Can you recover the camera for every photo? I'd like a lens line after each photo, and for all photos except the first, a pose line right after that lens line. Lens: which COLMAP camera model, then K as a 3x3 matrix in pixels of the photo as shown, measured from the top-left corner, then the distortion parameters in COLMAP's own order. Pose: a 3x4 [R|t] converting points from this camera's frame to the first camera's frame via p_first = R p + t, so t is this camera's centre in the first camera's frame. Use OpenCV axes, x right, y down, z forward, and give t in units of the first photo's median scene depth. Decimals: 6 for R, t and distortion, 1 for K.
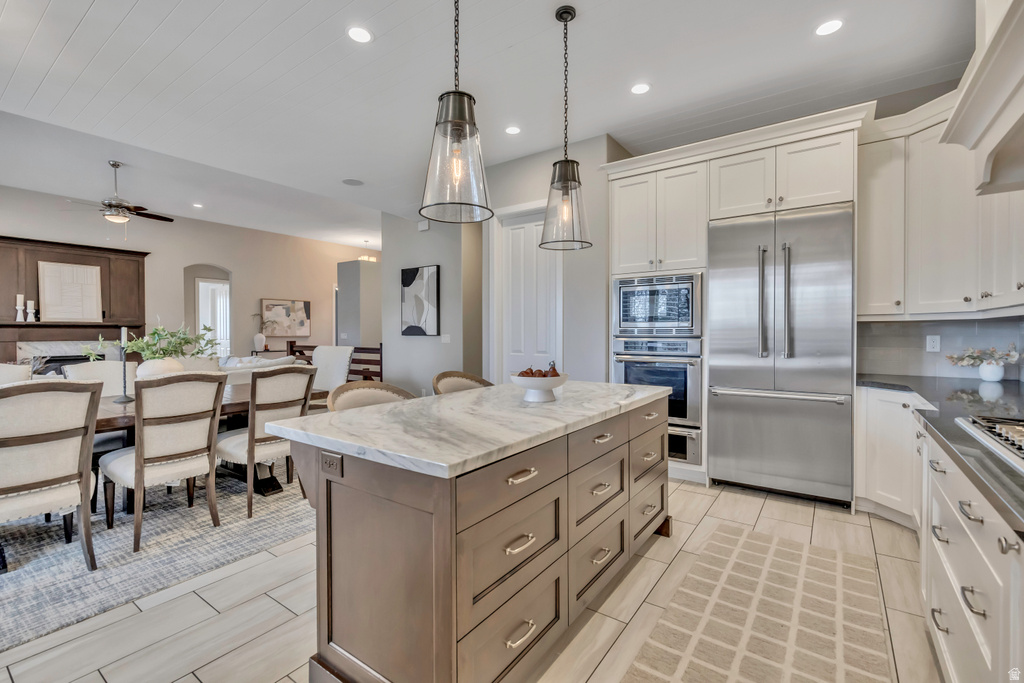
lens RADIAL K [[453.4, 0, 504.7], [0, 453.4, 336.5], [0, 0, 1]] dist [0.003851, 0.000705]
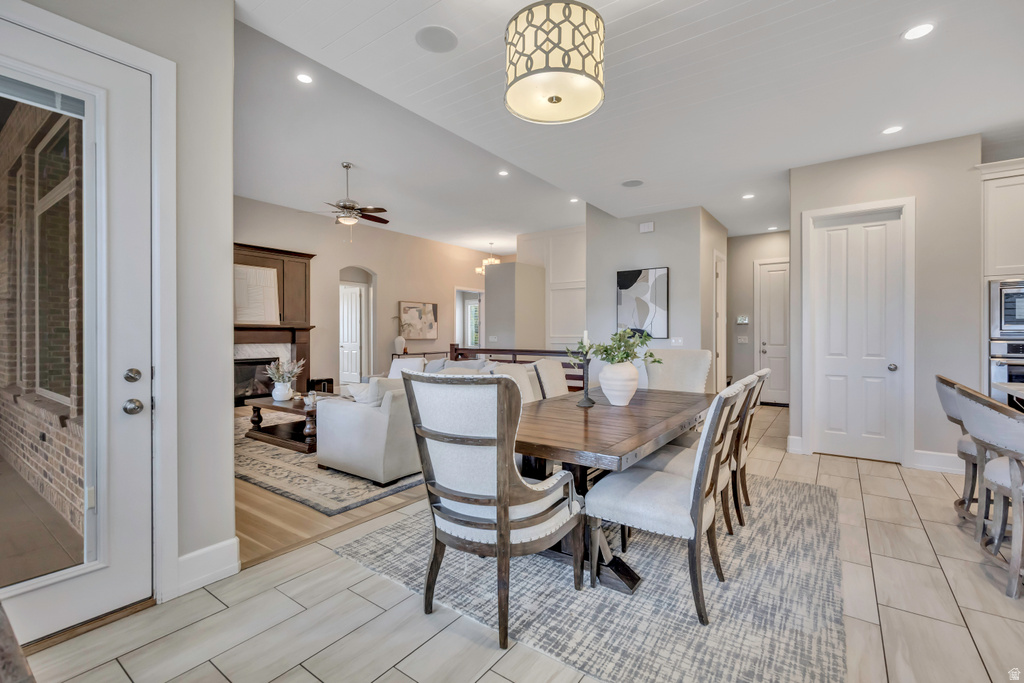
lens RADIAL K [[454.4, 0, 510.6], [0, 454.4, 334.6], [0, 0, 1]] dist [0.003727, 0.000581]
pose [[0.999994, -0.000255, 0.003529, -0.419499], [0.000290, 0.999950, -0.009948, -0.000356], [-0.003526, 0.009949, 0.999944, 0.008782]]
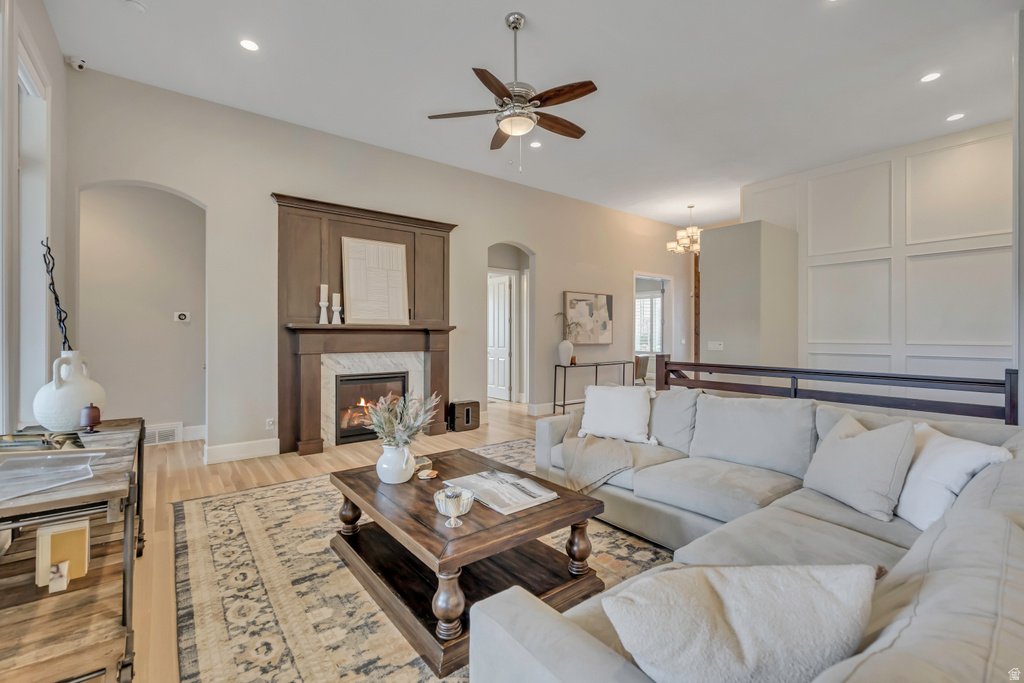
lens RADIAL K [[454.4, 0, 510.6], [0, 454.4, 334.6], [0, 0, 1]] dist [0.003727, 0.000581]
pose [[0.961824, 0.002720, -0.273654, -0.597445], [-0.005328, 0.999947, -0.008788, -0.012537], [0.273616, 0.009910, 0.961788, 0.415560]]
